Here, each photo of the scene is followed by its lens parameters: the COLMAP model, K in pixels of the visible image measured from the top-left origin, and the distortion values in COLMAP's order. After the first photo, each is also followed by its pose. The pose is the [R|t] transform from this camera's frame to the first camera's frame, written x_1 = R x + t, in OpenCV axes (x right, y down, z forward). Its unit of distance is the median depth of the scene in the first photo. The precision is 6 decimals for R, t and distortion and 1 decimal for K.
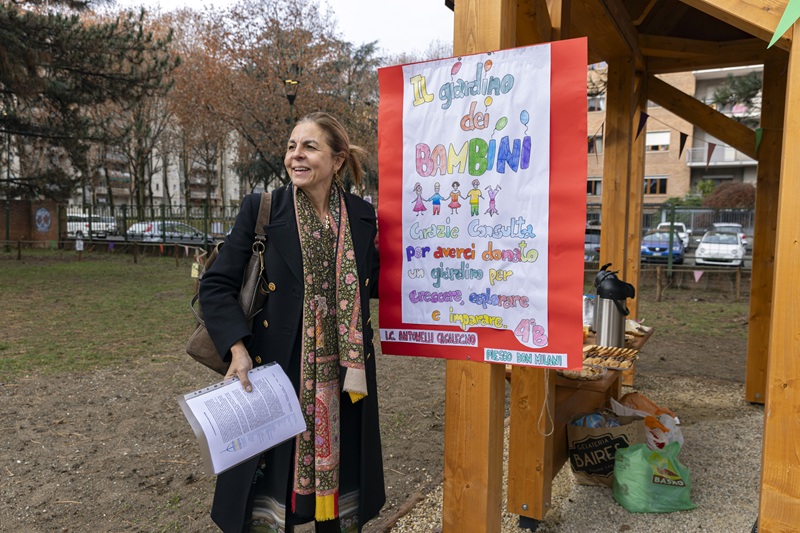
lens RADIAL K [[606.6, 0, 399.9], [0, 606.6, 308.8], [0, 0, 1]] dist [0.010414, -0.000193]
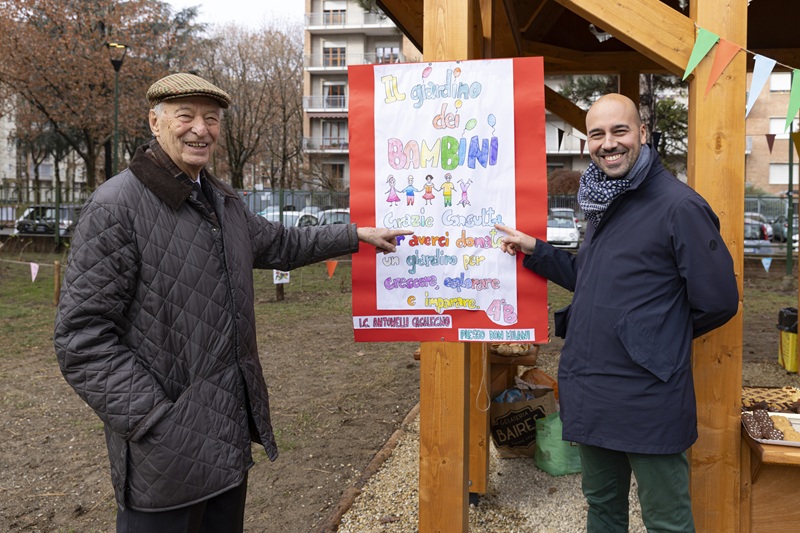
lens RADIAL K [[711.2, 0, 400.0], [0, 711.2, 266.5], [0, 0, 1]] dist [-0.015166, 0.006938]
pose [[0.940882, -0.028412, 0.337542, -0.368351], [0.046137, 0.997939, -0.044605, 0.006031], [-0.335579, 0.057541, 0.940253, -0.150823]]
